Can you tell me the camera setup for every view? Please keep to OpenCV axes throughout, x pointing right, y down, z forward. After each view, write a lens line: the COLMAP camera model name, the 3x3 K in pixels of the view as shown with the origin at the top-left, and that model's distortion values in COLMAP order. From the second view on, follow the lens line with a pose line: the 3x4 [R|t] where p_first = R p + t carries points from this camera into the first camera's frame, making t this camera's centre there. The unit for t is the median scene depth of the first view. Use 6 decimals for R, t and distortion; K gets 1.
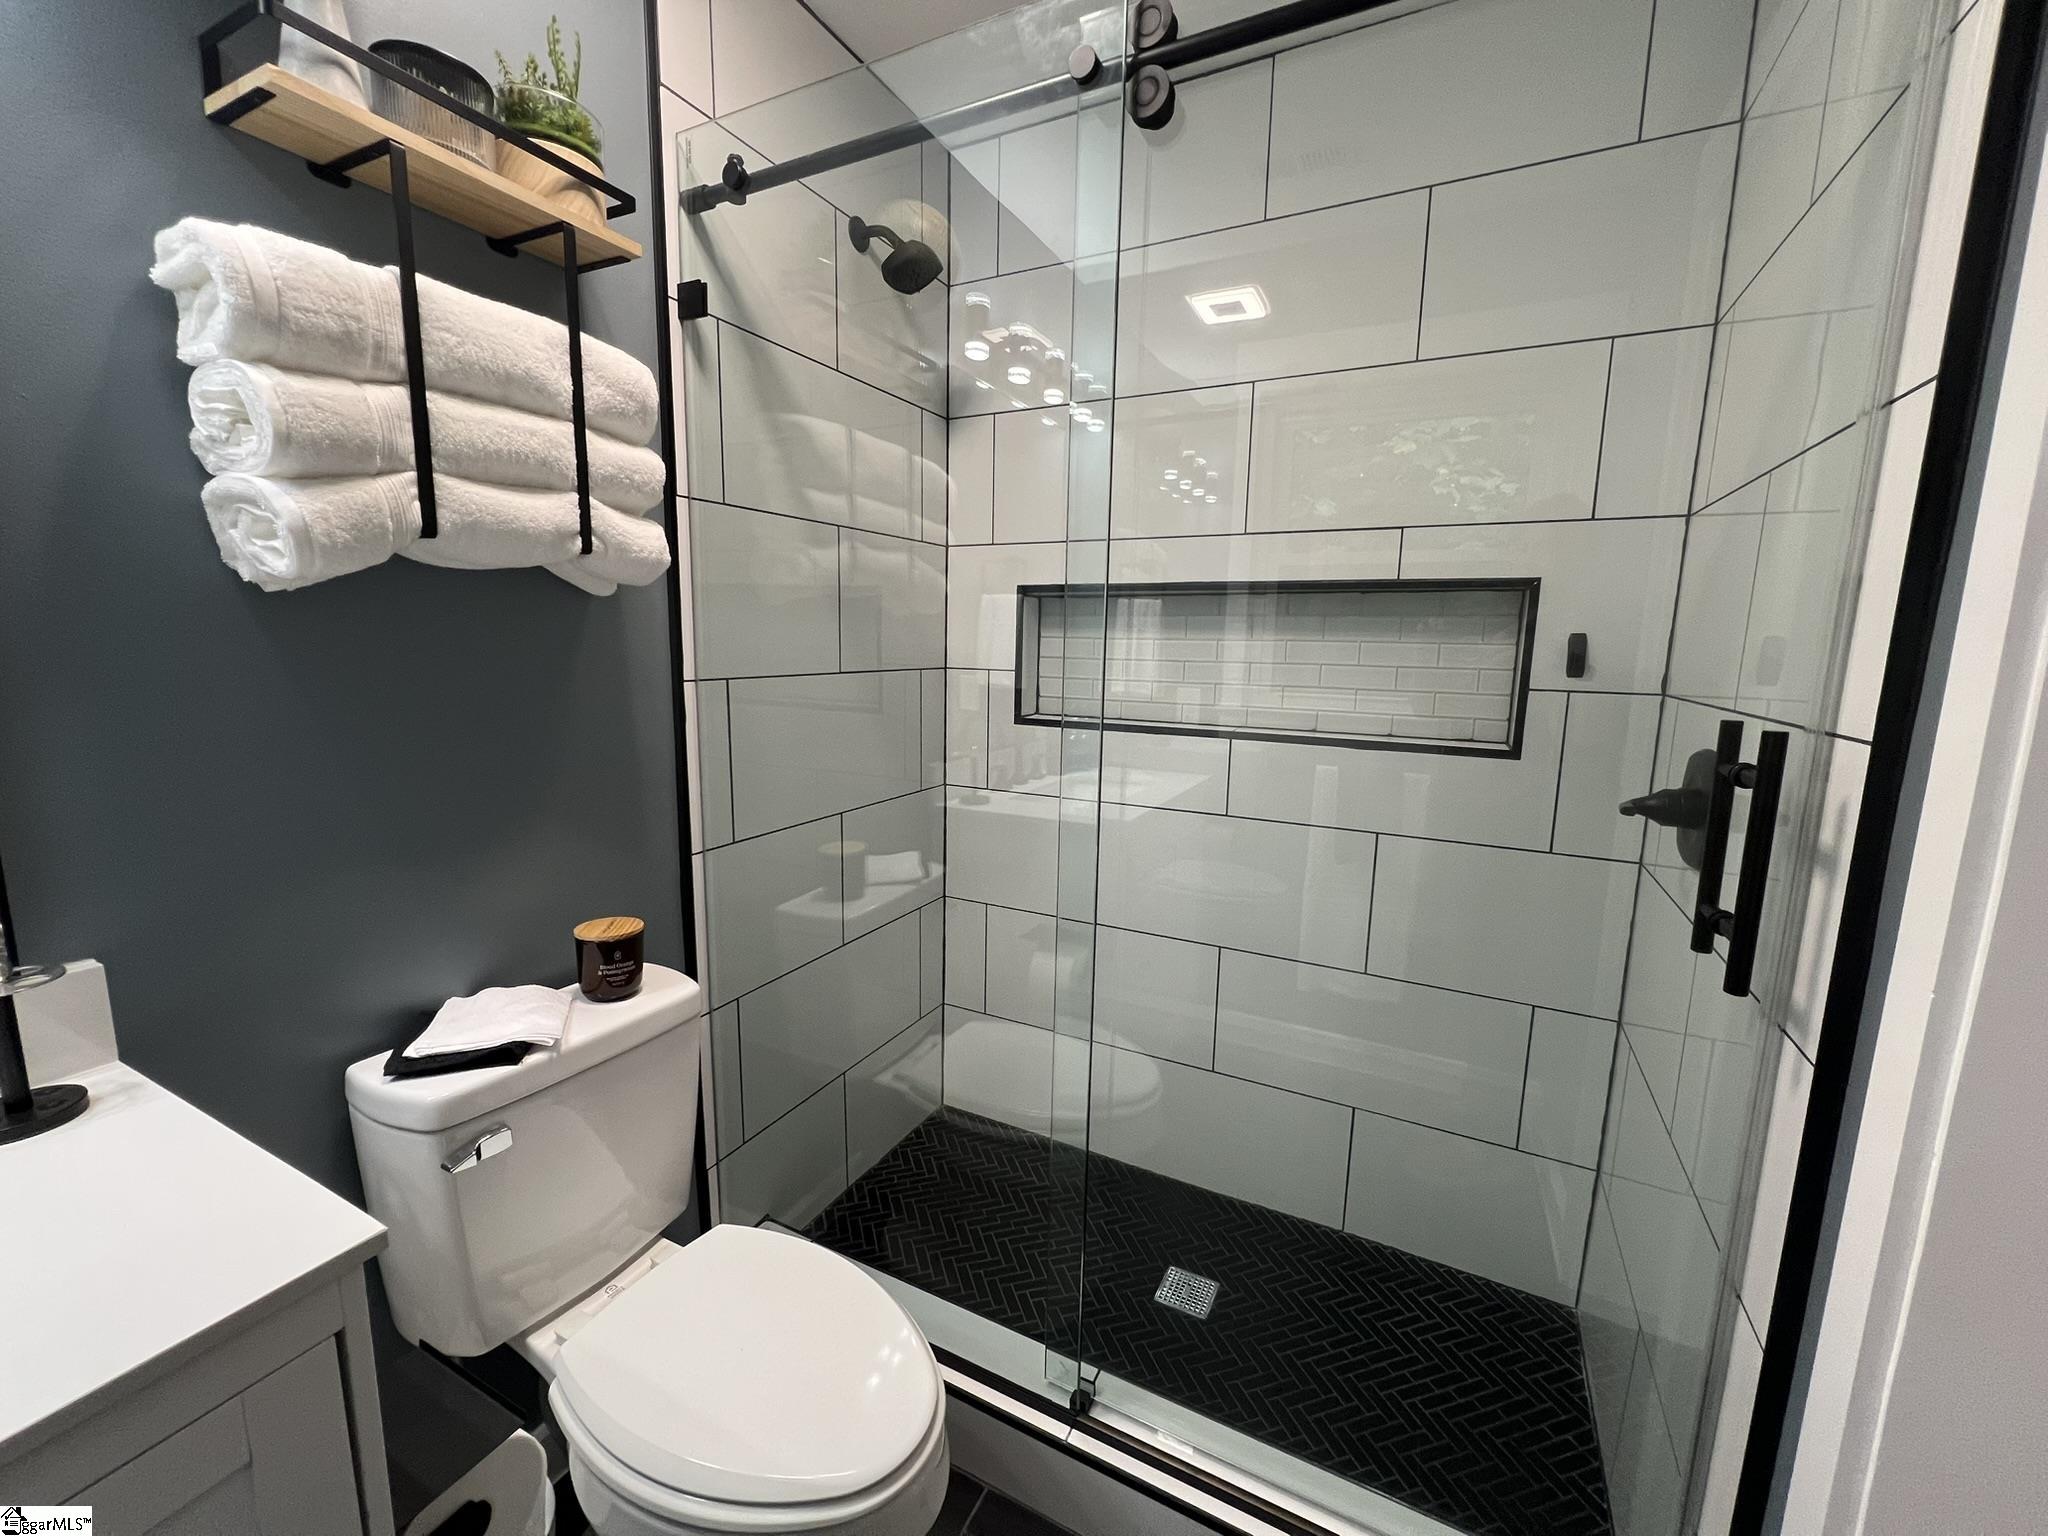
lens RADIAL K [[822.6, 0, 1011.5], [0, 822.6, 762.7], [0, 0, 1]] dist [-0.008239, 0.001935]
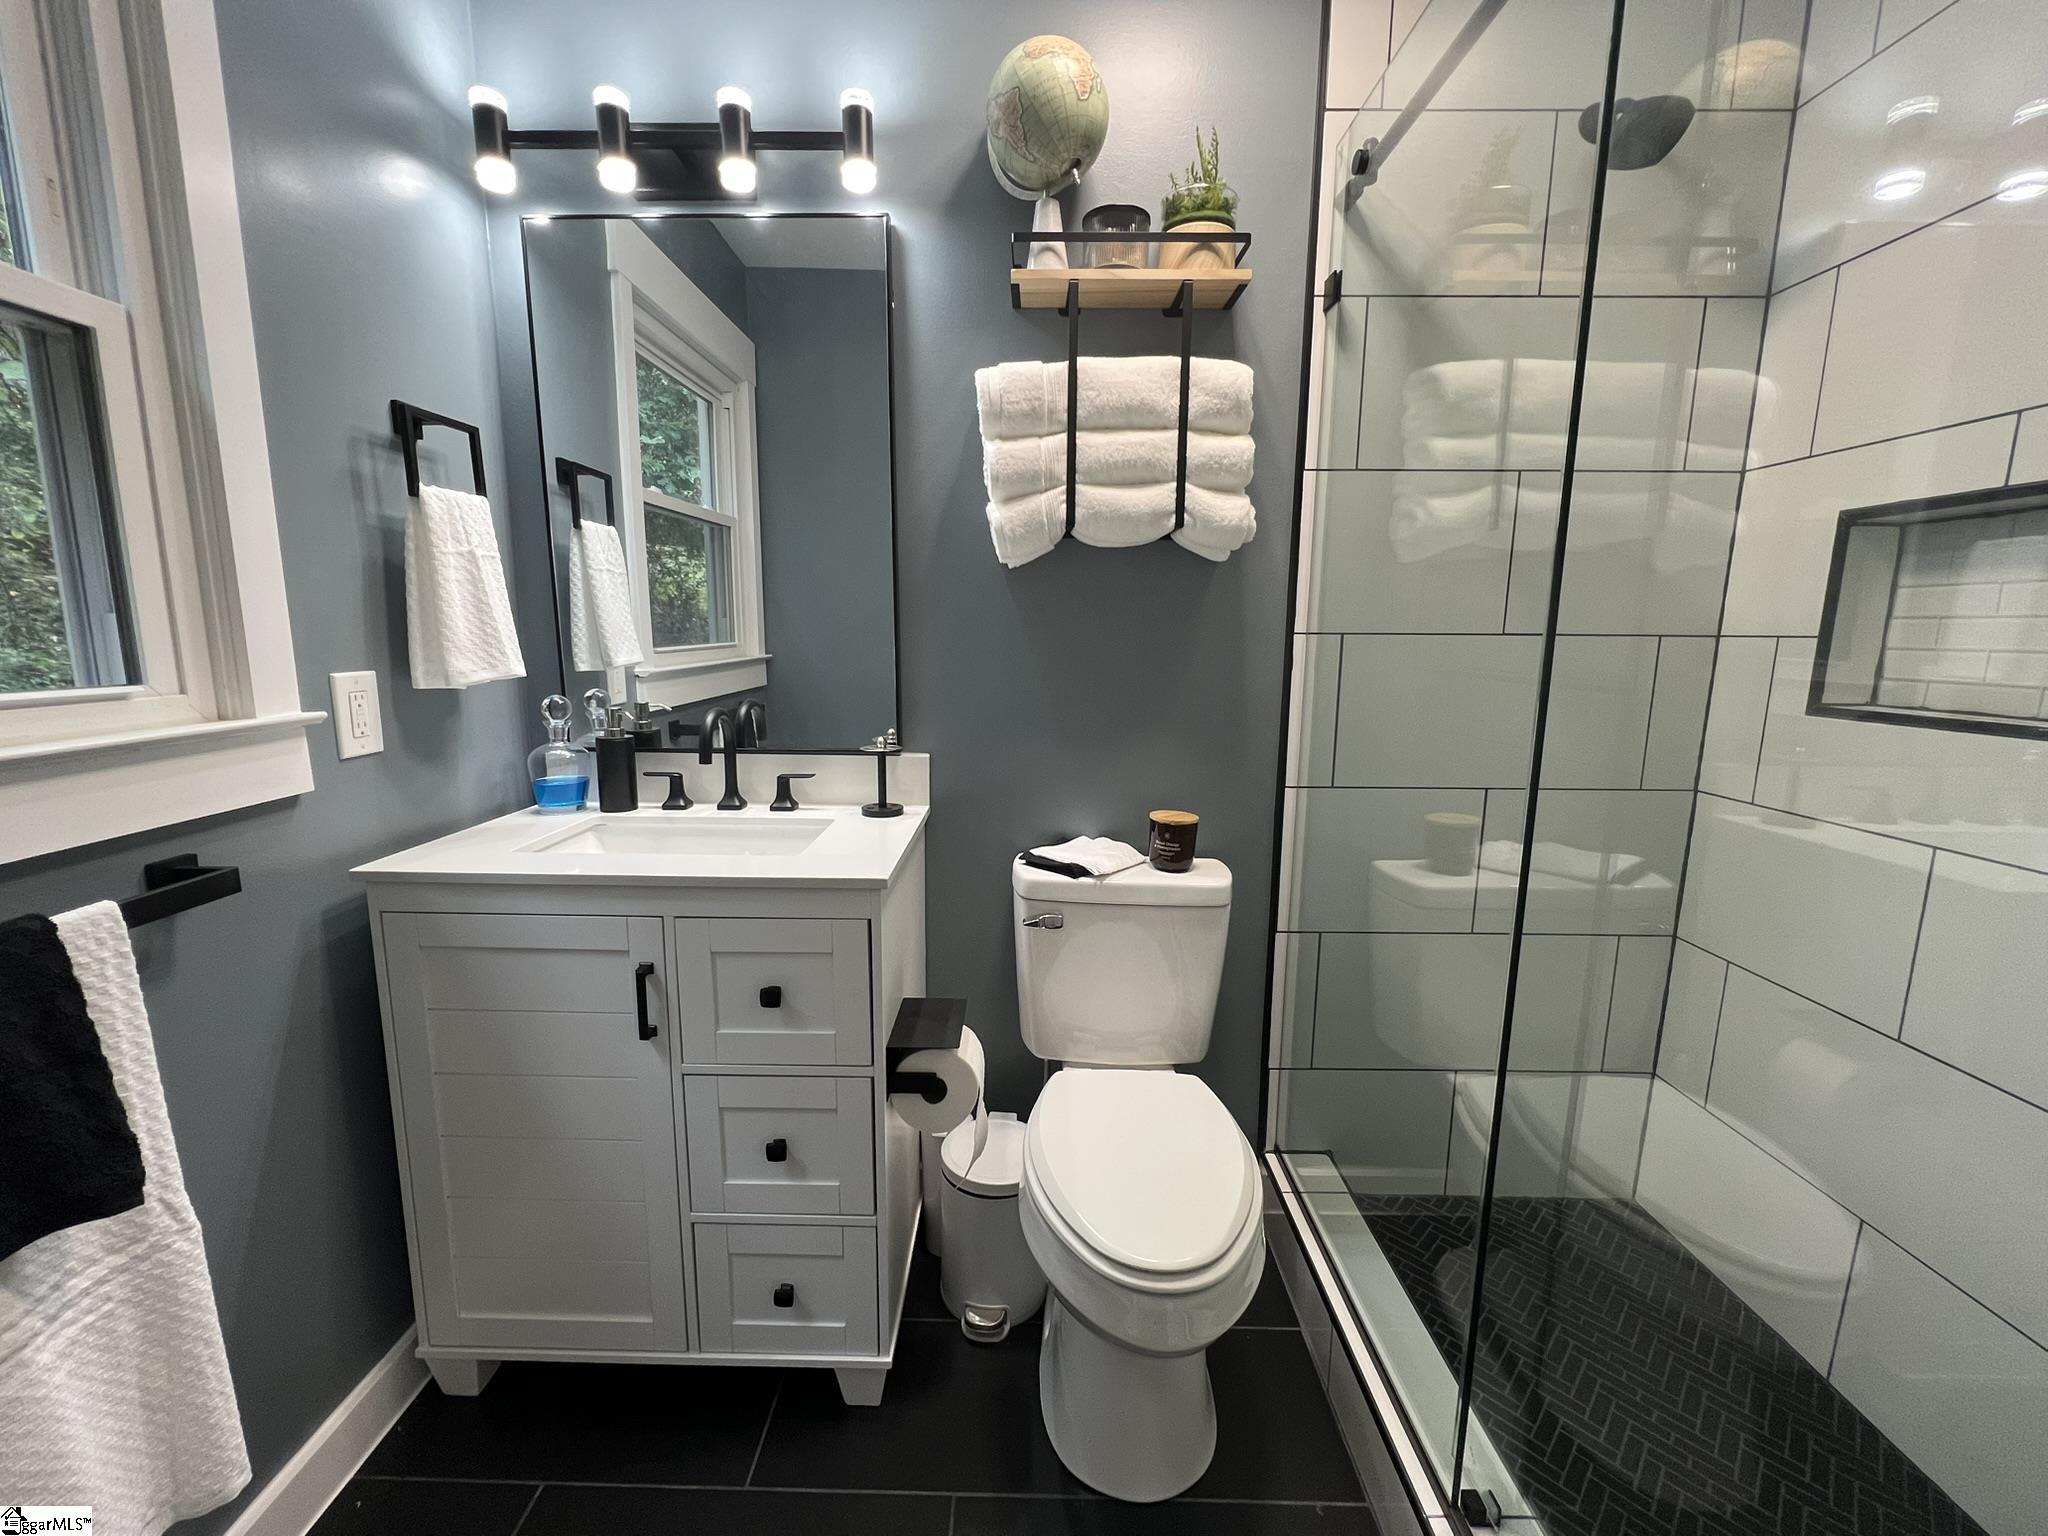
lens RADIAL K [[822.6, 0, 1017.7], [0, 822.6, 763.5], [0, 0, 1]] dist [-0.008239, 0.001935]
pose [[0.450433, 0.131408, -0.883087, 0.408092], [-0.136496, 0.987617, 0.077341, 0.038961], [0.882315, 0.085701, 0.462792, 0.128485]]
